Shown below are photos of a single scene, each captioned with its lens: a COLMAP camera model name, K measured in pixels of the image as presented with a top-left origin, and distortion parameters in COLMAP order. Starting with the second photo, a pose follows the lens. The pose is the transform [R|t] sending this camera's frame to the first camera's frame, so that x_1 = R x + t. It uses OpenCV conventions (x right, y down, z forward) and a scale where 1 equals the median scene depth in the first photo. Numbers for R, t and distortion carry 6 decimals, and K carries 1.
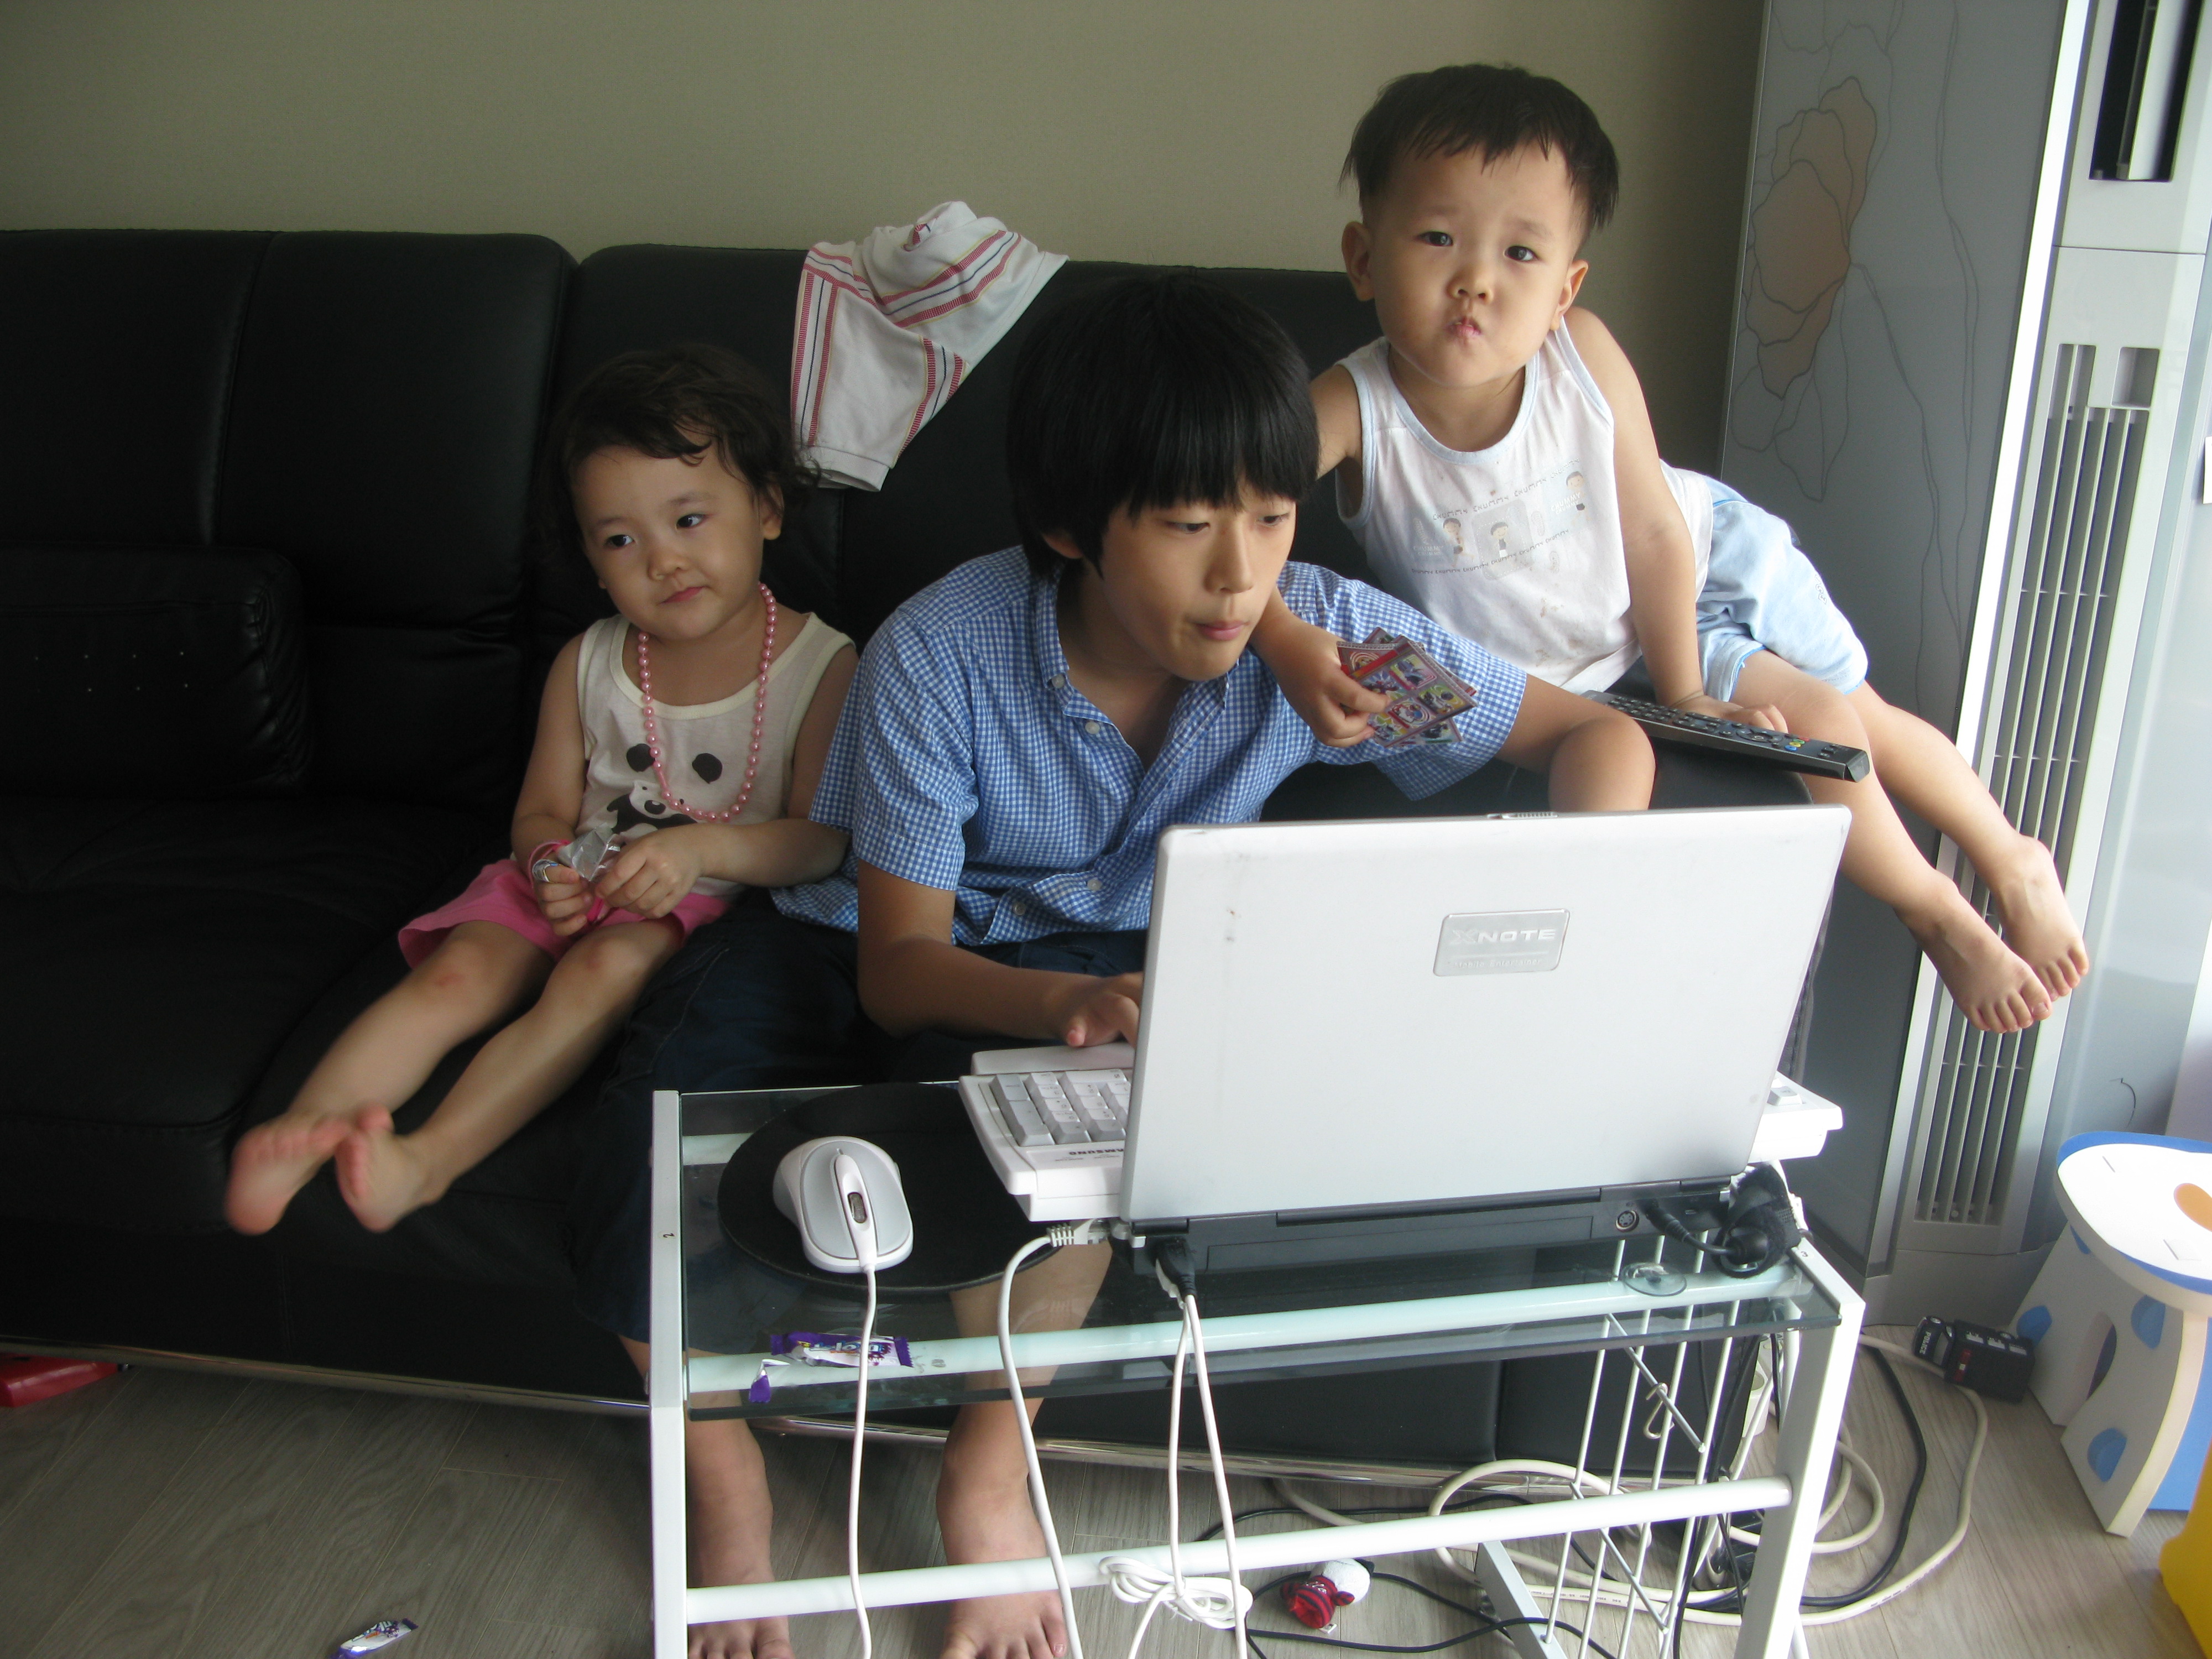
lens RADIAL K [[2168.9, 0, 1106.8], [0, 2168.9, 793.7], [0, 0, 1]] dist [-0.152643, 0.091207]
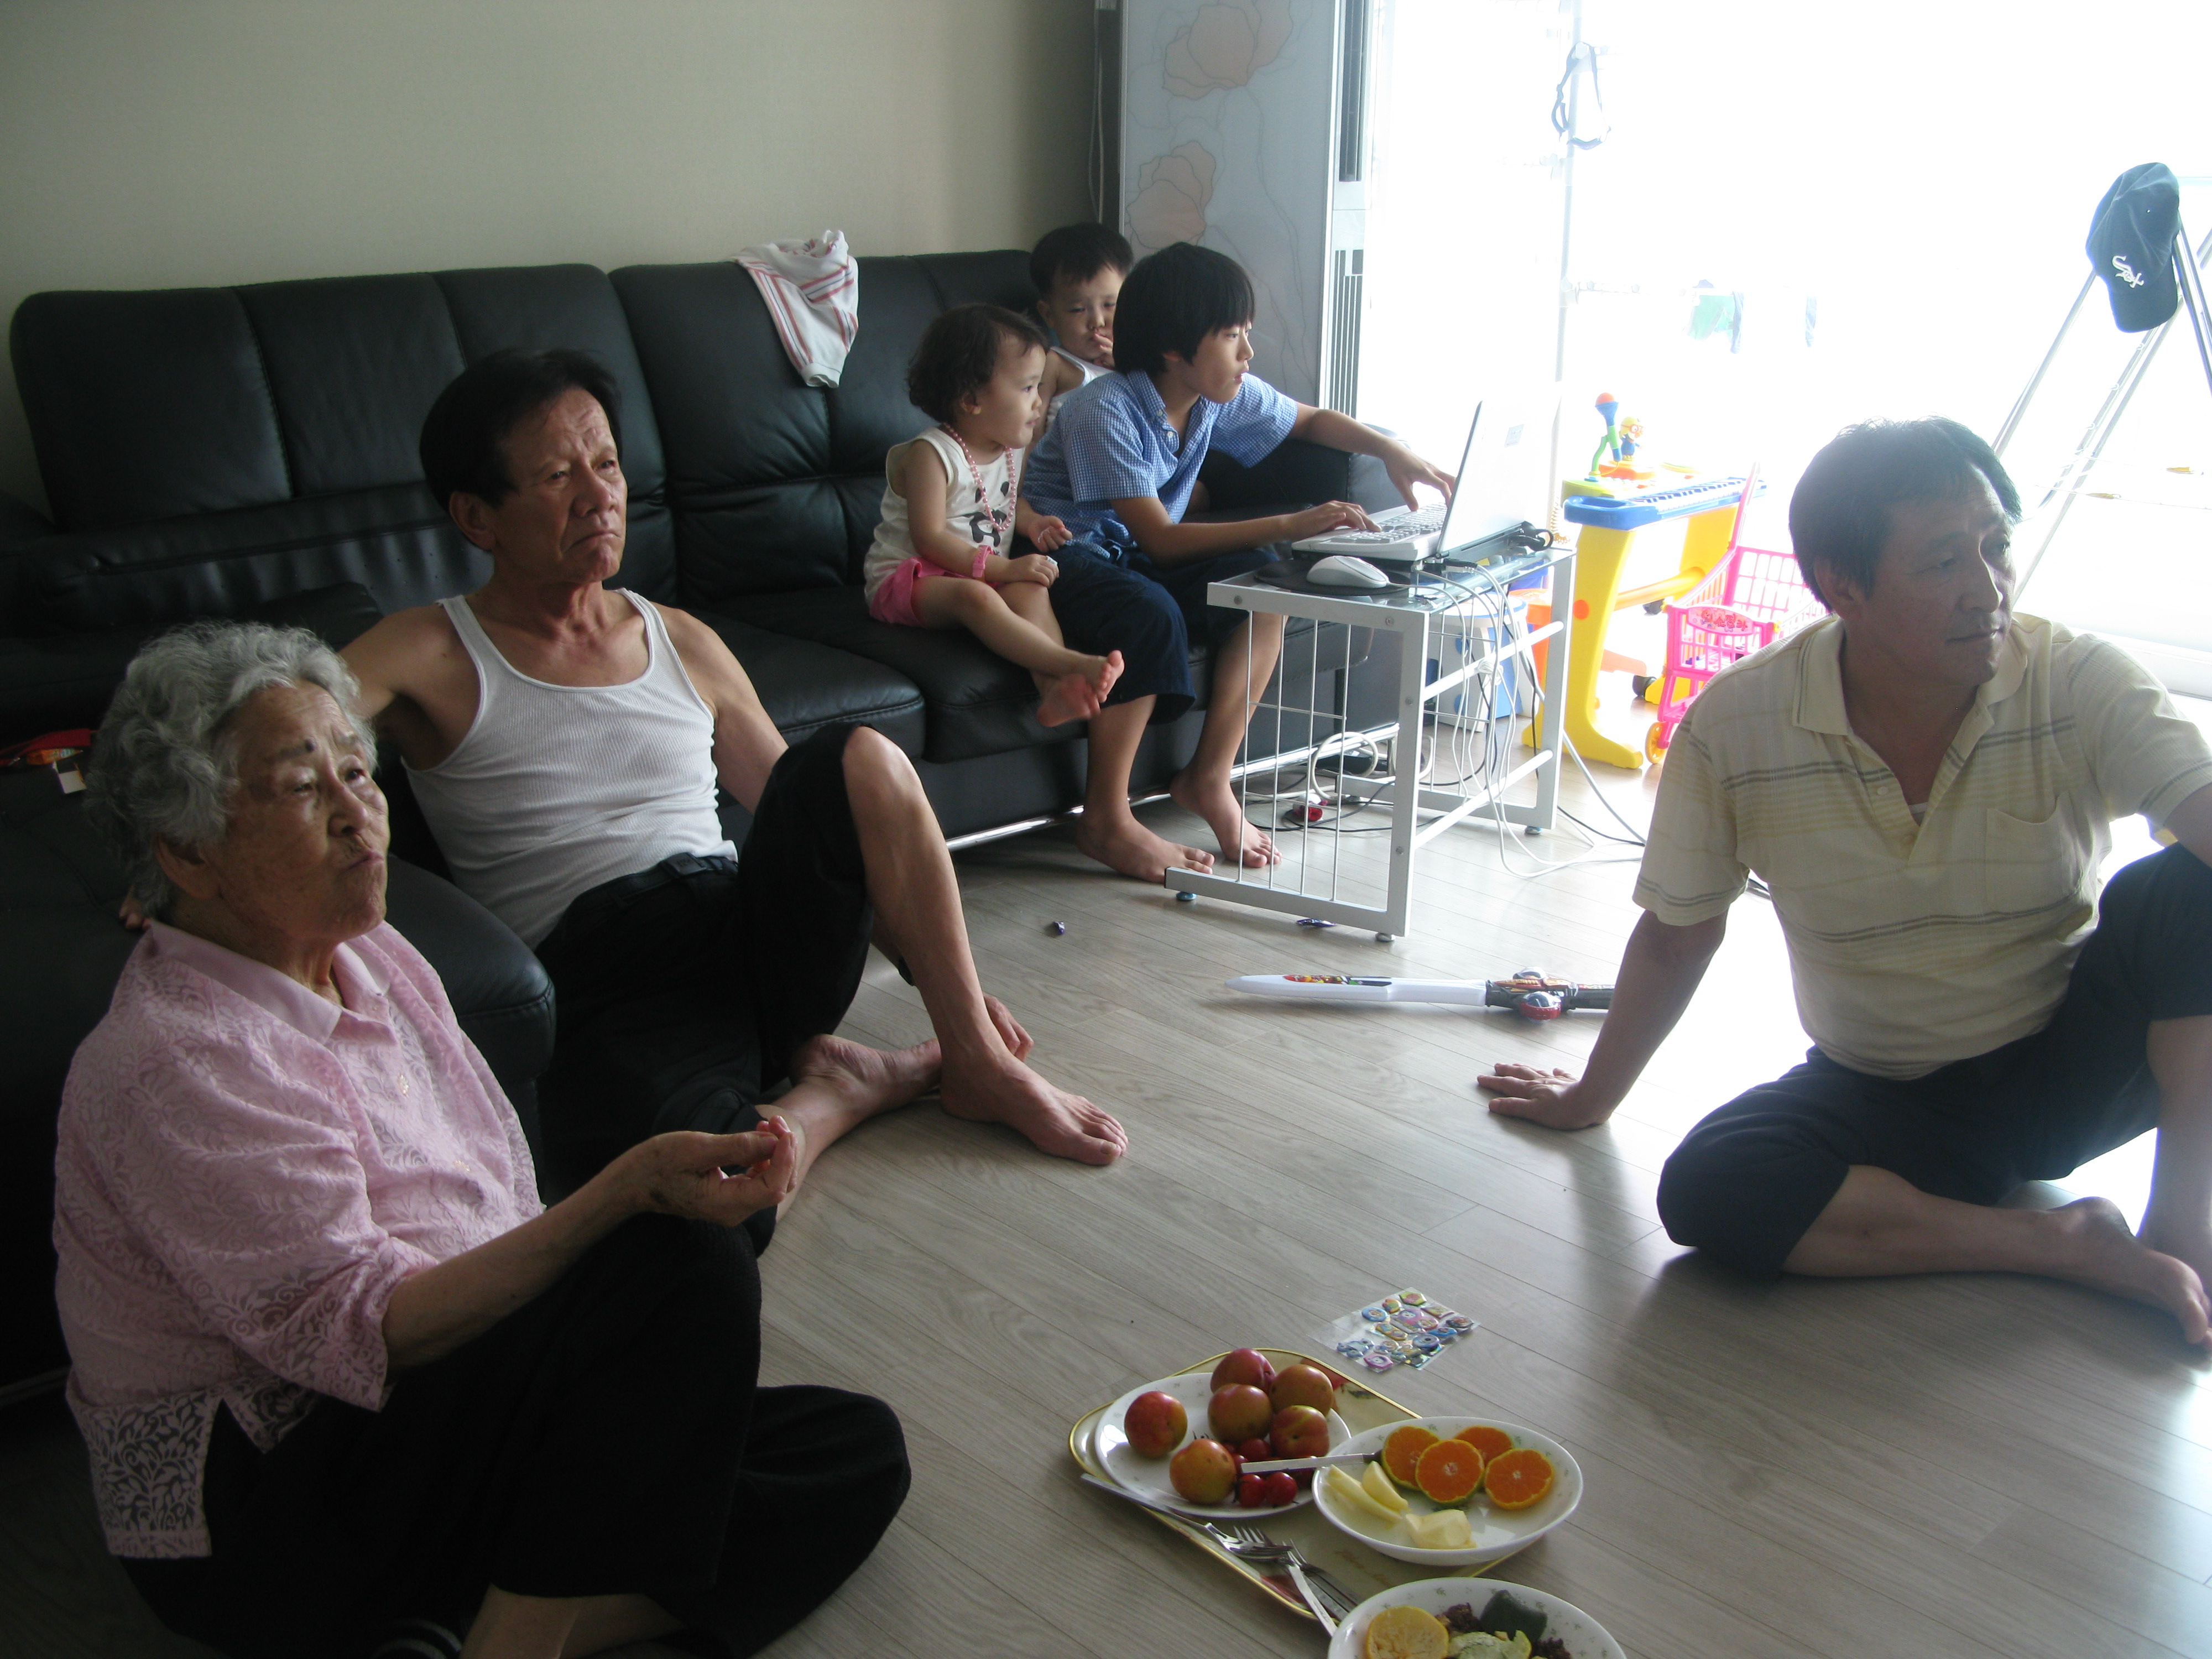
lens RADIAL K [[2168.9, 0, 1106.8], [0, 2168.9, 793.7], [0, 0, 1]] dist [-0.152643, 0.091207]
pose [[0.705629, -0.230203, 0.670145, -2.119199], [0.238675, 0.967707, 0.081107, 0.173272], [-0.667175, 0.102715, 0.737785, -0.787748]]
